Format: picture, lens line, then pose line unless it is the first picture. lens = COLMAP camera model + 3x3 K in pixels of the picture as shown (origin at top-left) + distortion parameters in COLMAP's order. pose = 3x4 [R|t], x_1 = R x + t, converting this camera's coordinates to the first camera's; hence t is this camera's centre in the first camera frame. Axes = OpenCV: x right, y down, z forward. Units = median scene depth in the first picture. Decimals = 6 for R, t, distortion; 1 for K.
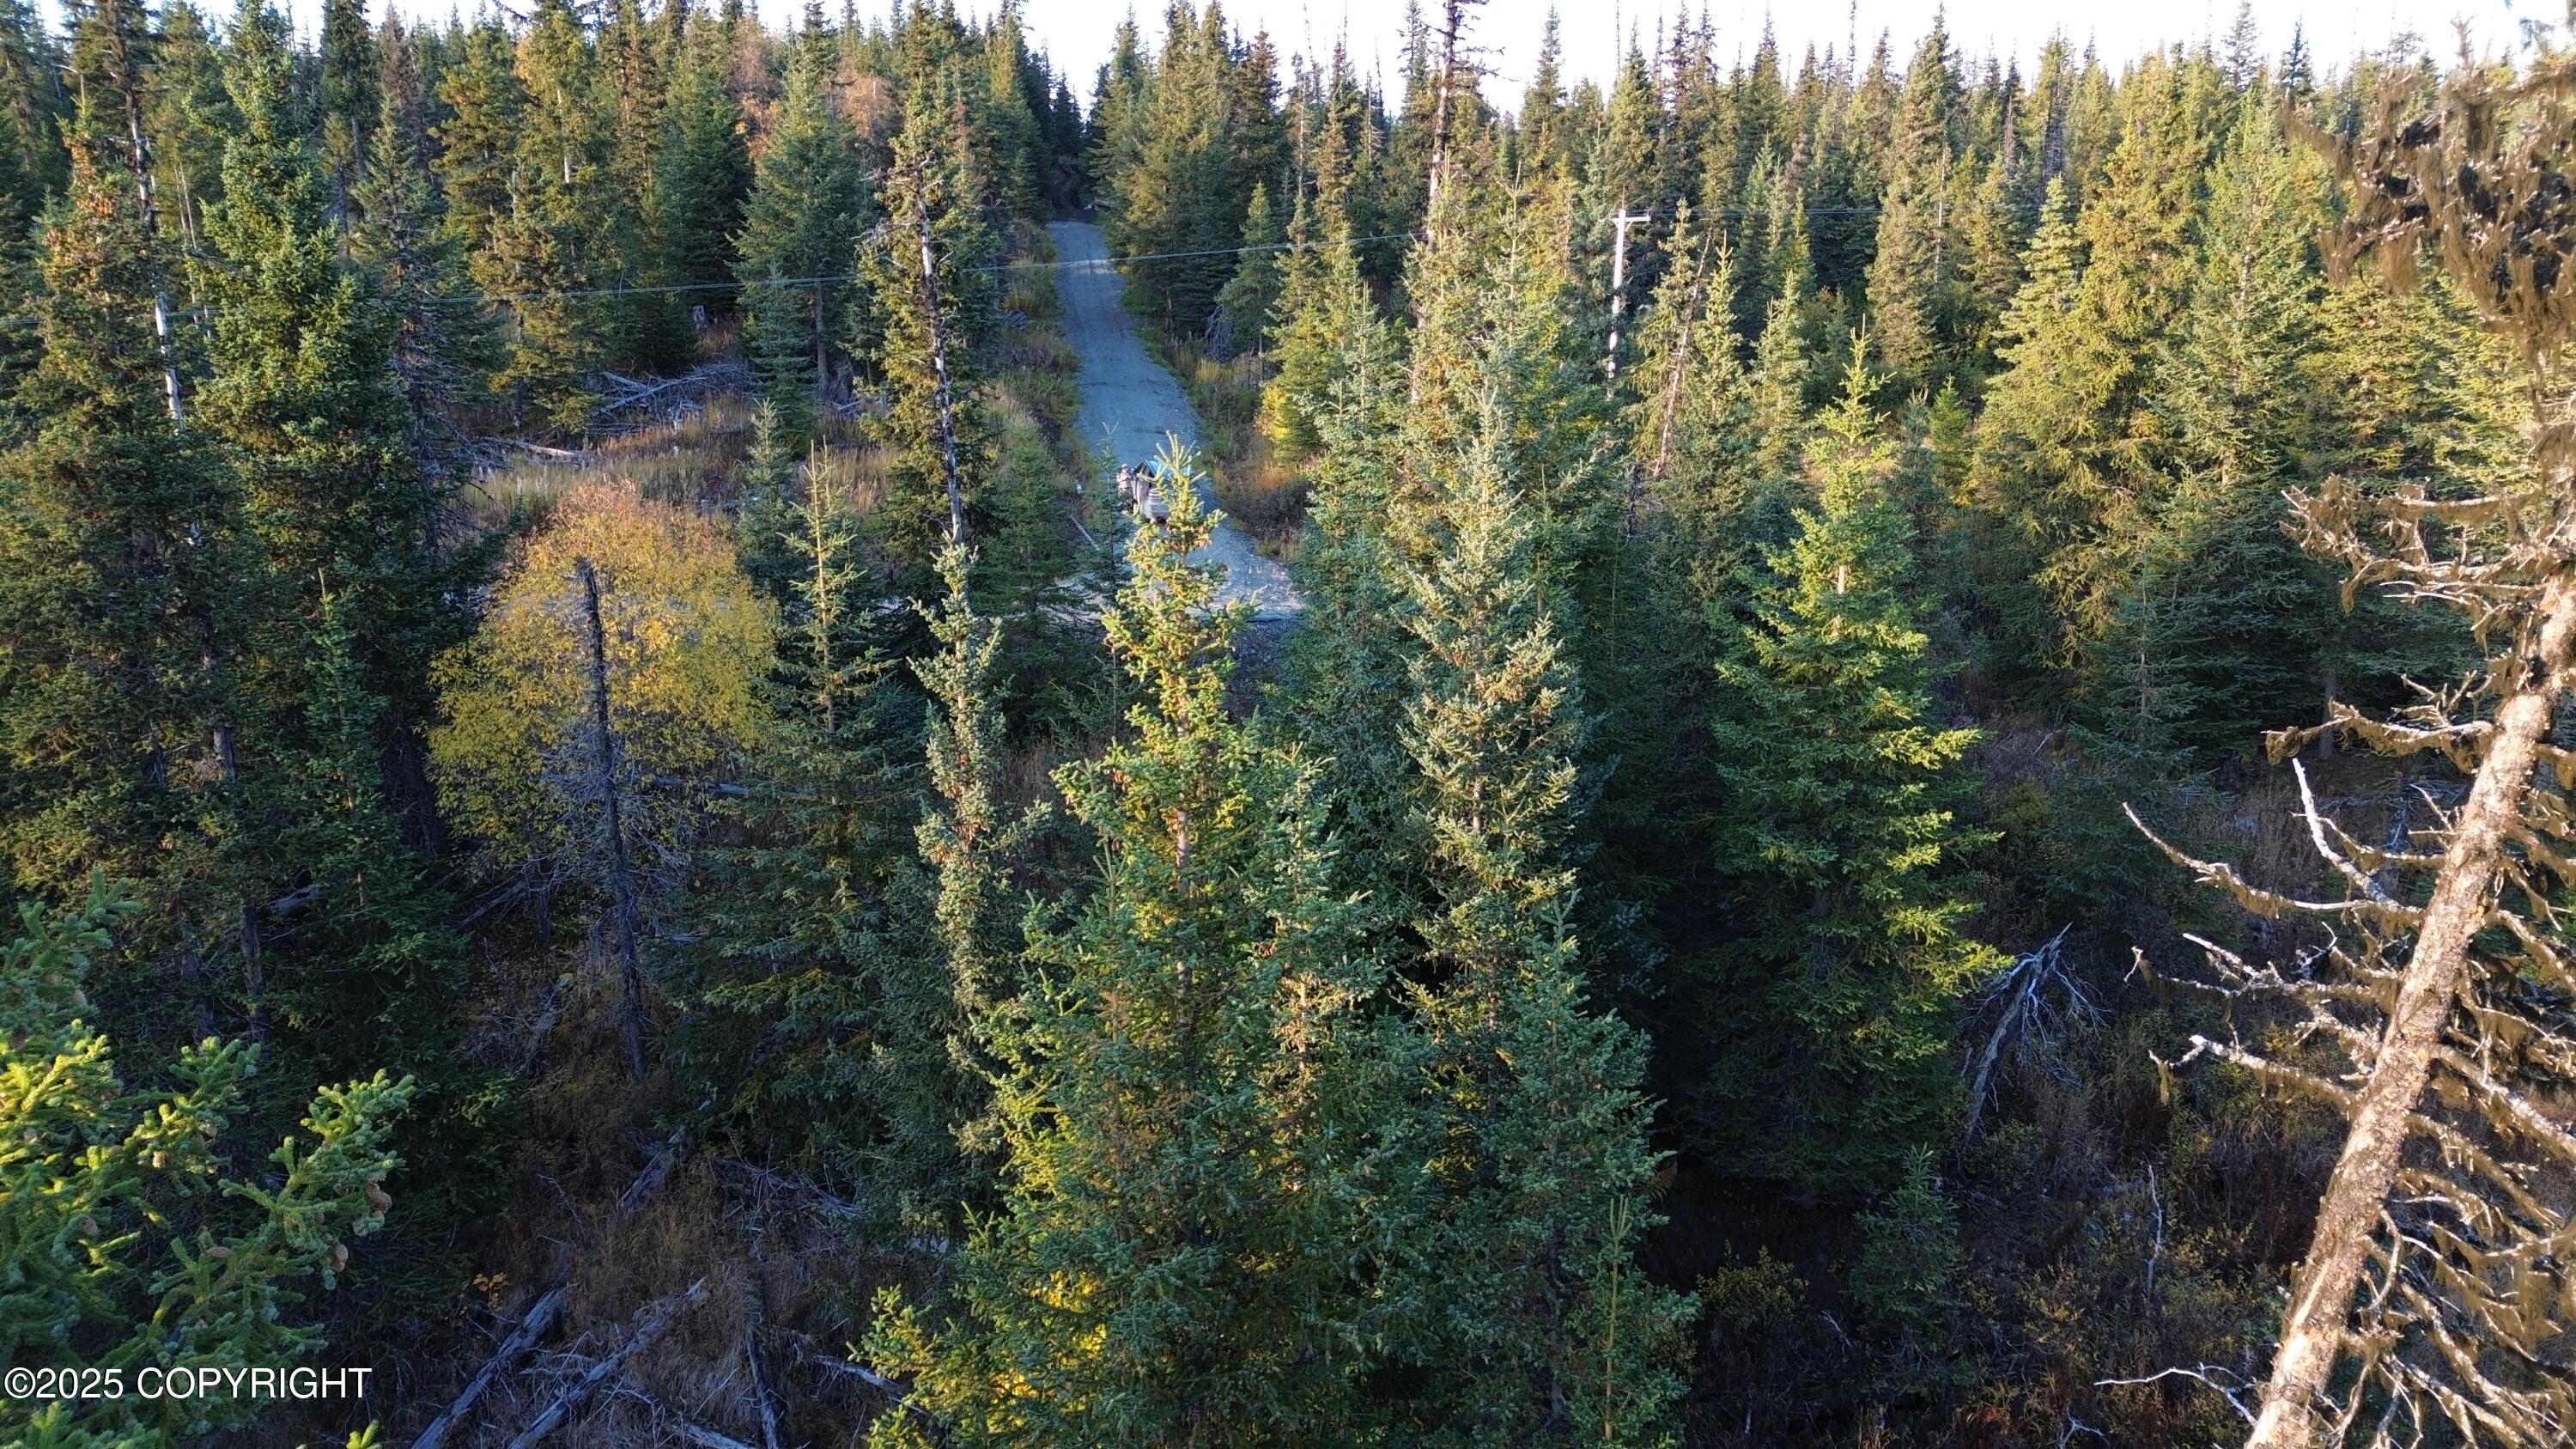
lens RADIAL K [[1805.6, 0, 1293.3], [0, 1805.6, 719.9], [0, 0, 1]] dist [0.094761, -0.094535]
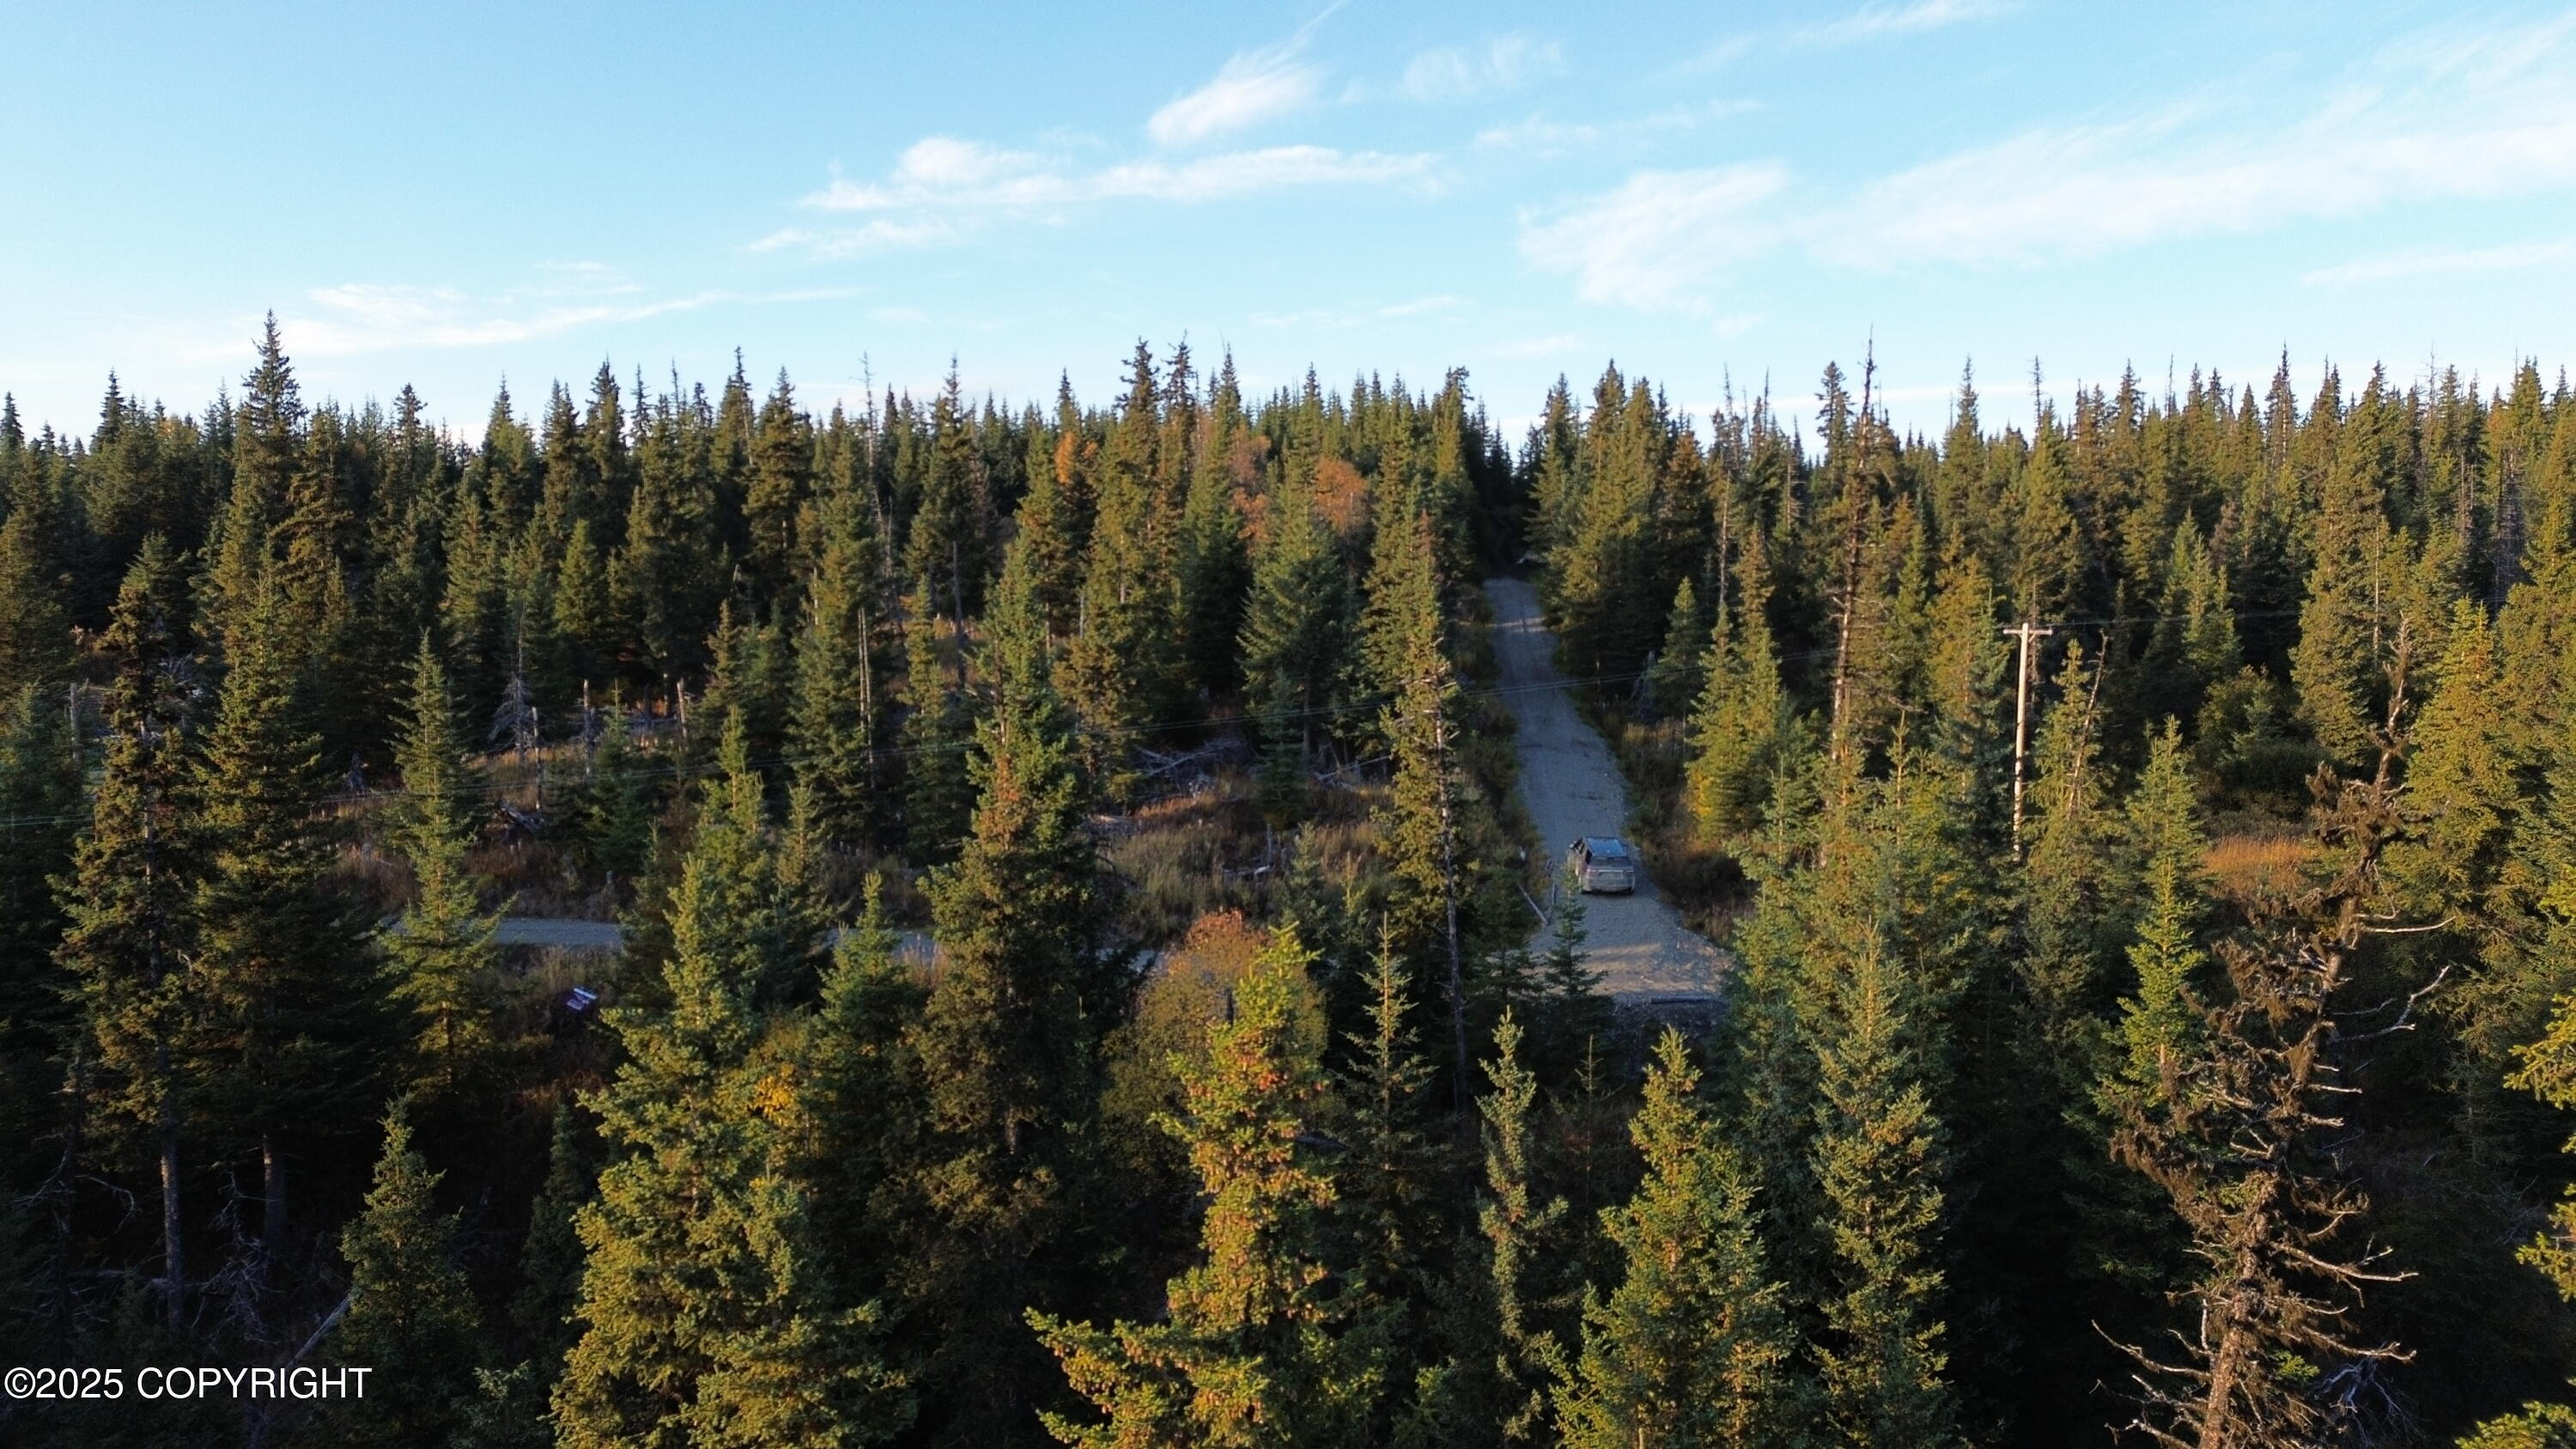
lens RADIAL K [[1805.6, 0, 1293.3], [0, 1805.6, 719.9], [0, 0, 1]] dist [0.094761, -0.094535]
pose [[0.974892, 0.009604, -0.222469, -0.009664], [-0.045101, 0.986879, -0.155035, -0.045608], [0.218061, 0.161176, 0.962534, -0.252955]]
